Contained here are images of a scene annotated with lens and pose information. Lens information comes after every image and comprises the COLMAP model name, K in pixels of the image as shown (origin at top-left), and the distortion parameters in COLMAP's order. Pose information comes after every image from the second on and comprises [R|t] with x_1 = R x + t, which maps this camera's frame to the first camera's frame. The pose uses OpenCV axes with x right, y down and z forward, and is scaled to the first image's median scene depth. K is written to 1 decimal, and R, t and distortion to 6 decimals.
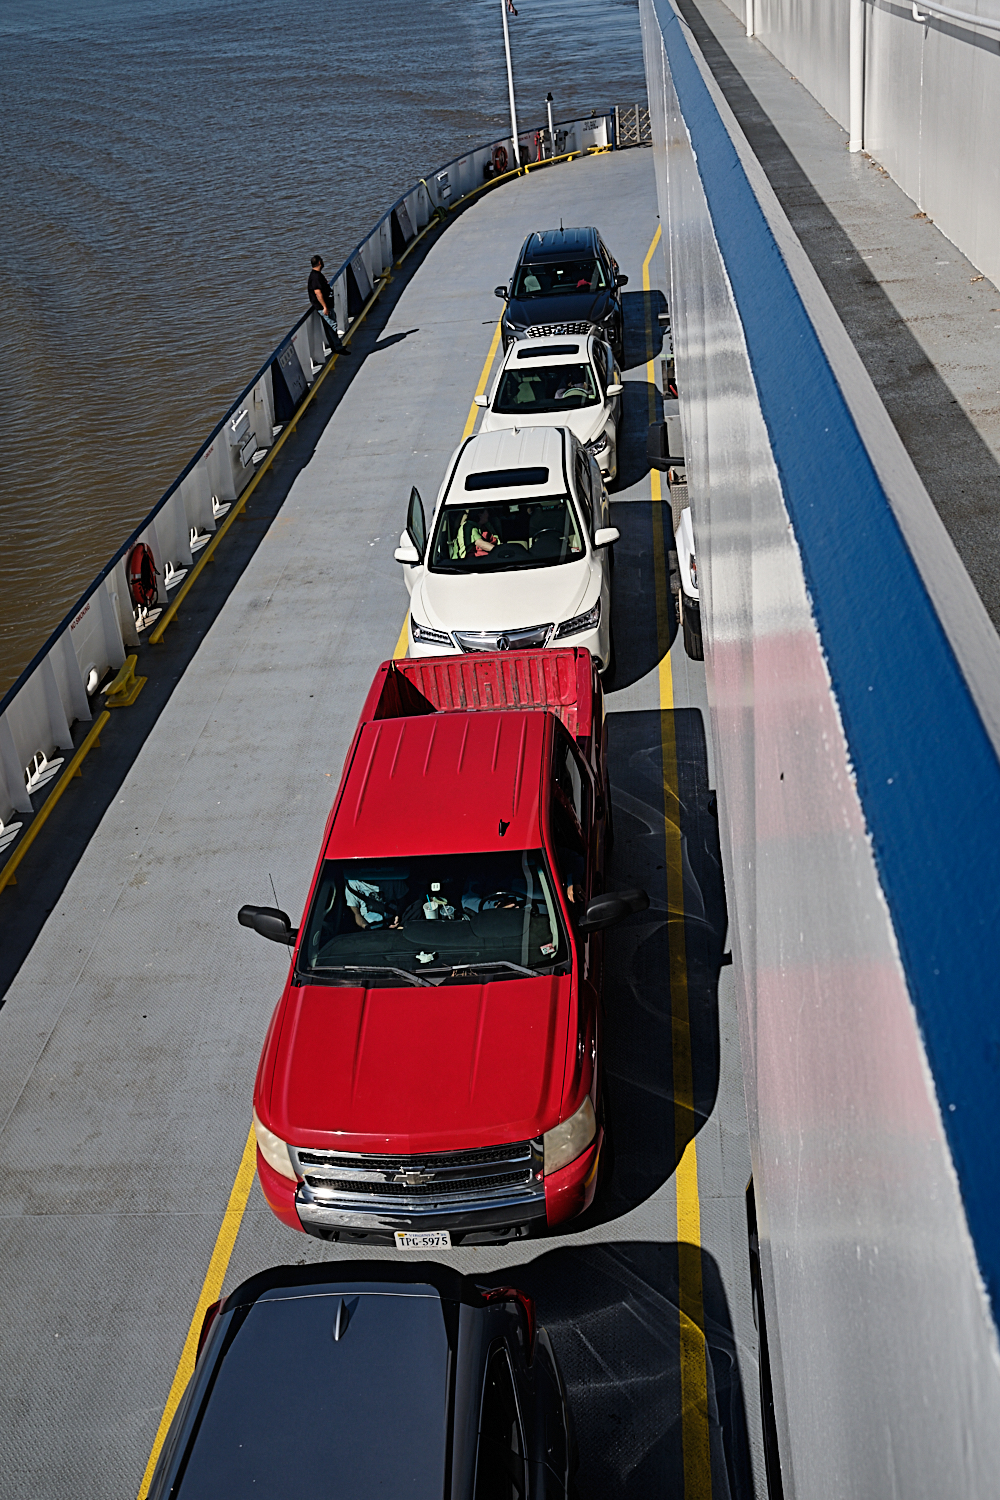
lens RADIAL K [[1576.3, 0, 493.8], [0, 1576.3, 749.0], [0, 0, 1]] dist [-0.057665, 0.000000]
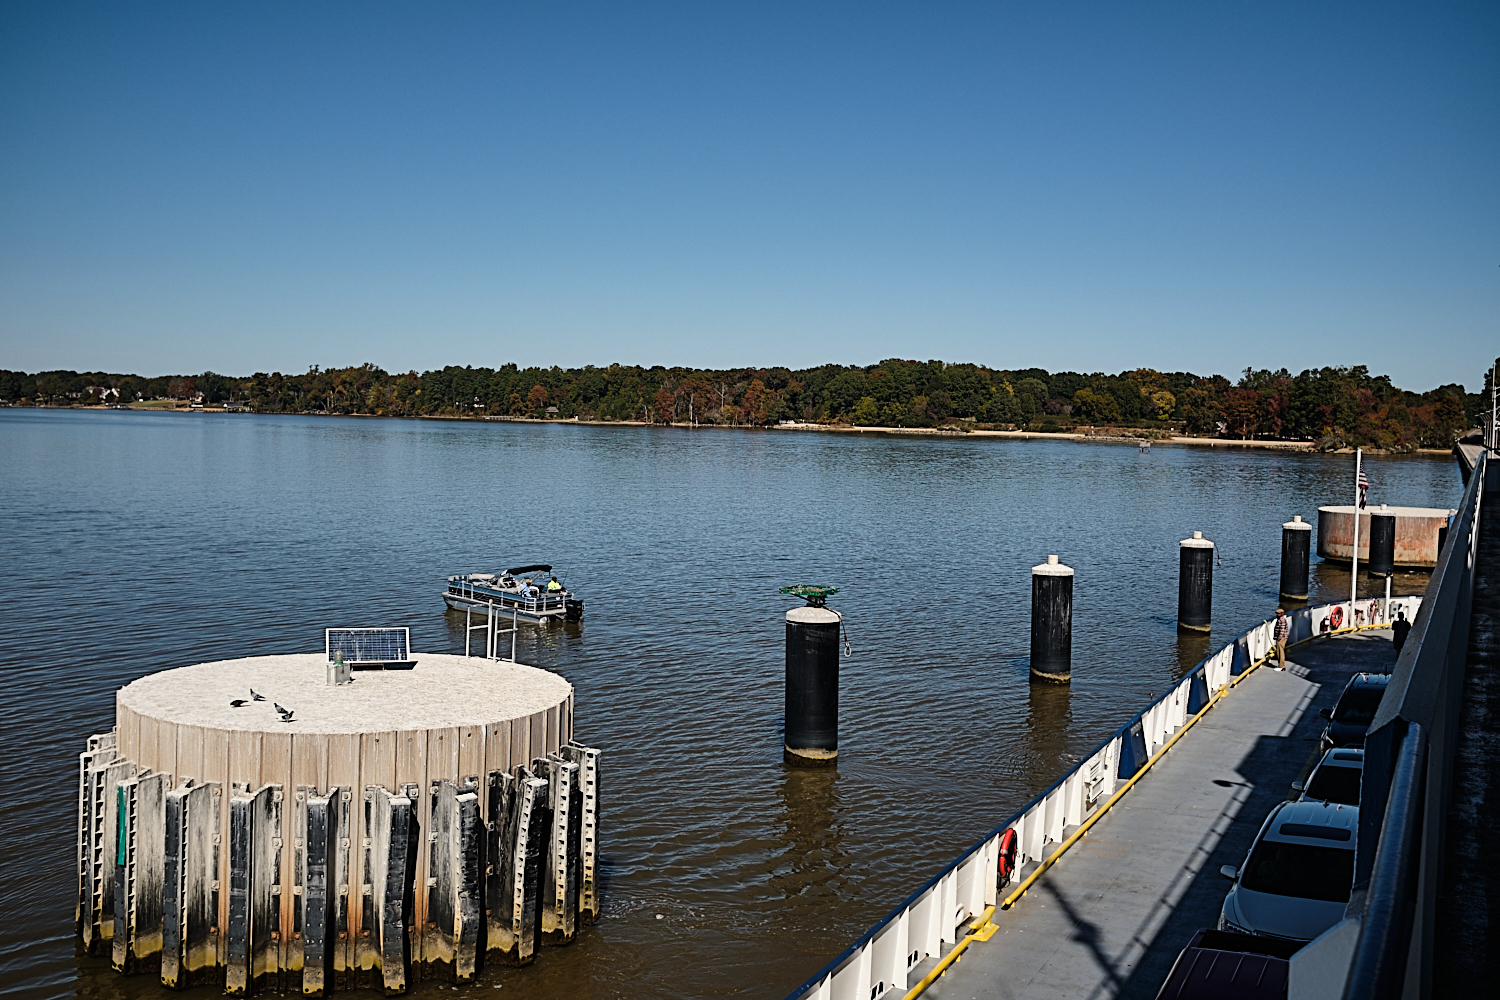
lens RADIAL K [[1576.3, 0, 757.9], [0, 1576.3, 497.0], [0, 0, 1]] dist [-0.057665, 0.000000]
pose [[0.927503, 0.141832, -0.345863, -0.010333], [-0.270124, 0.893859, -0.357840, 0.133180], [0.258399, 0.425323, 0.867369, -0.266291]]
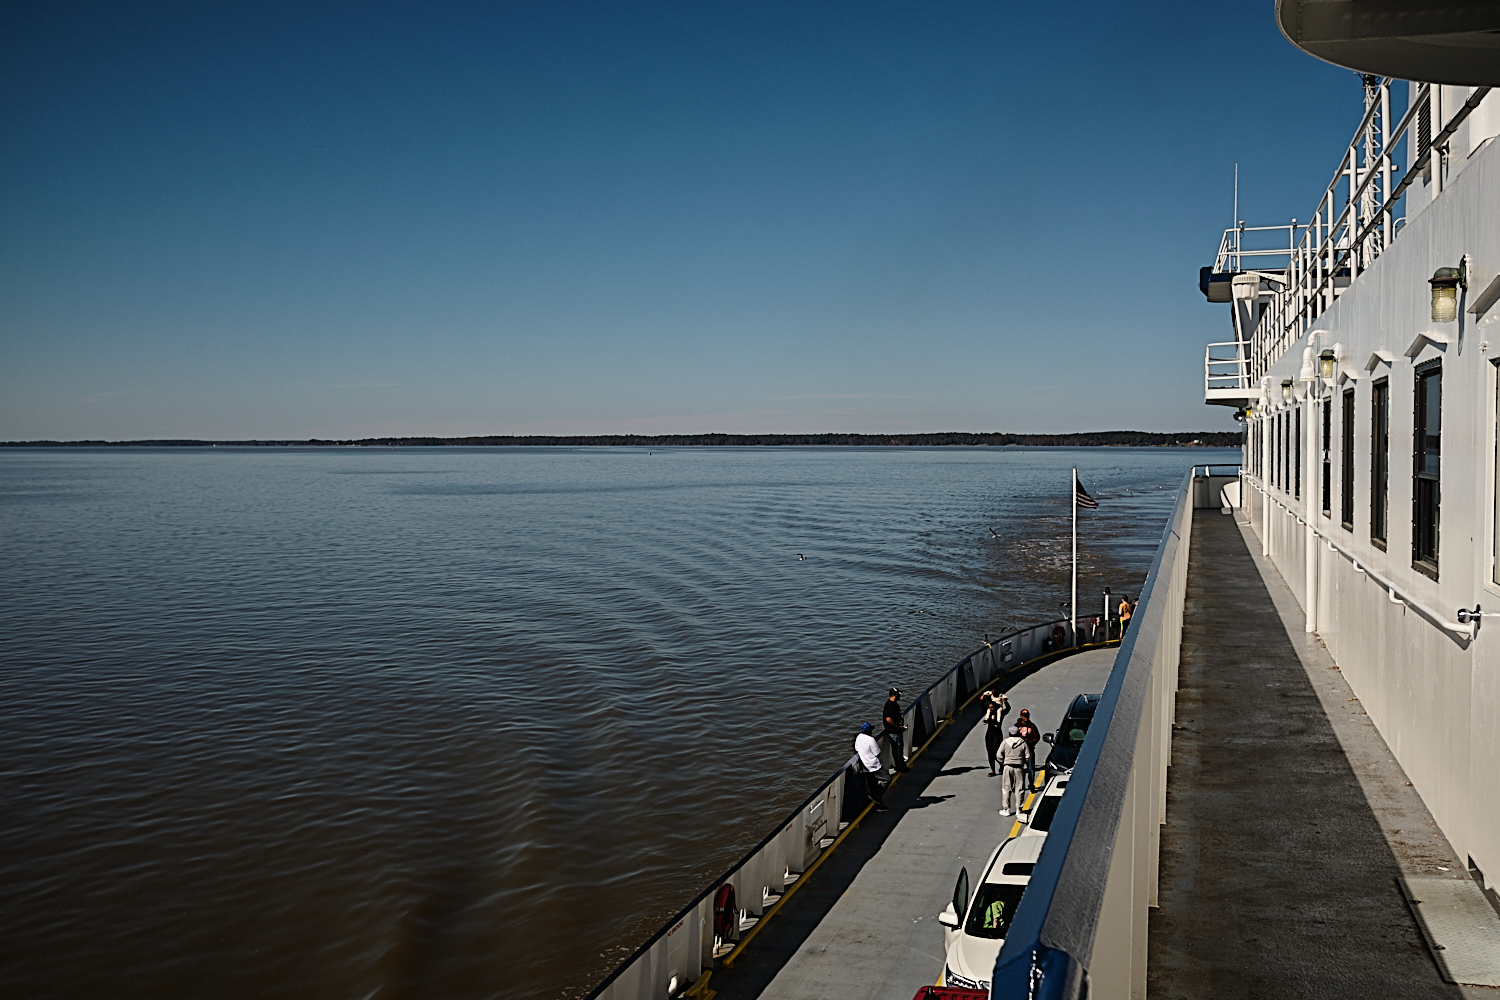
lens RADIAL K [[1576.3, 0, 759.3], [0, 1576.3, 496.8], [0, 0, 1]] dist [-0.057665, 0.000000]
pose [[0.975787, 0.105887, -0.191385, -0.000725], [-0.177967, 0.893043, -0.413282, 0.092739], [0.127154, 0.437335, 0.890264, -0.195669]]
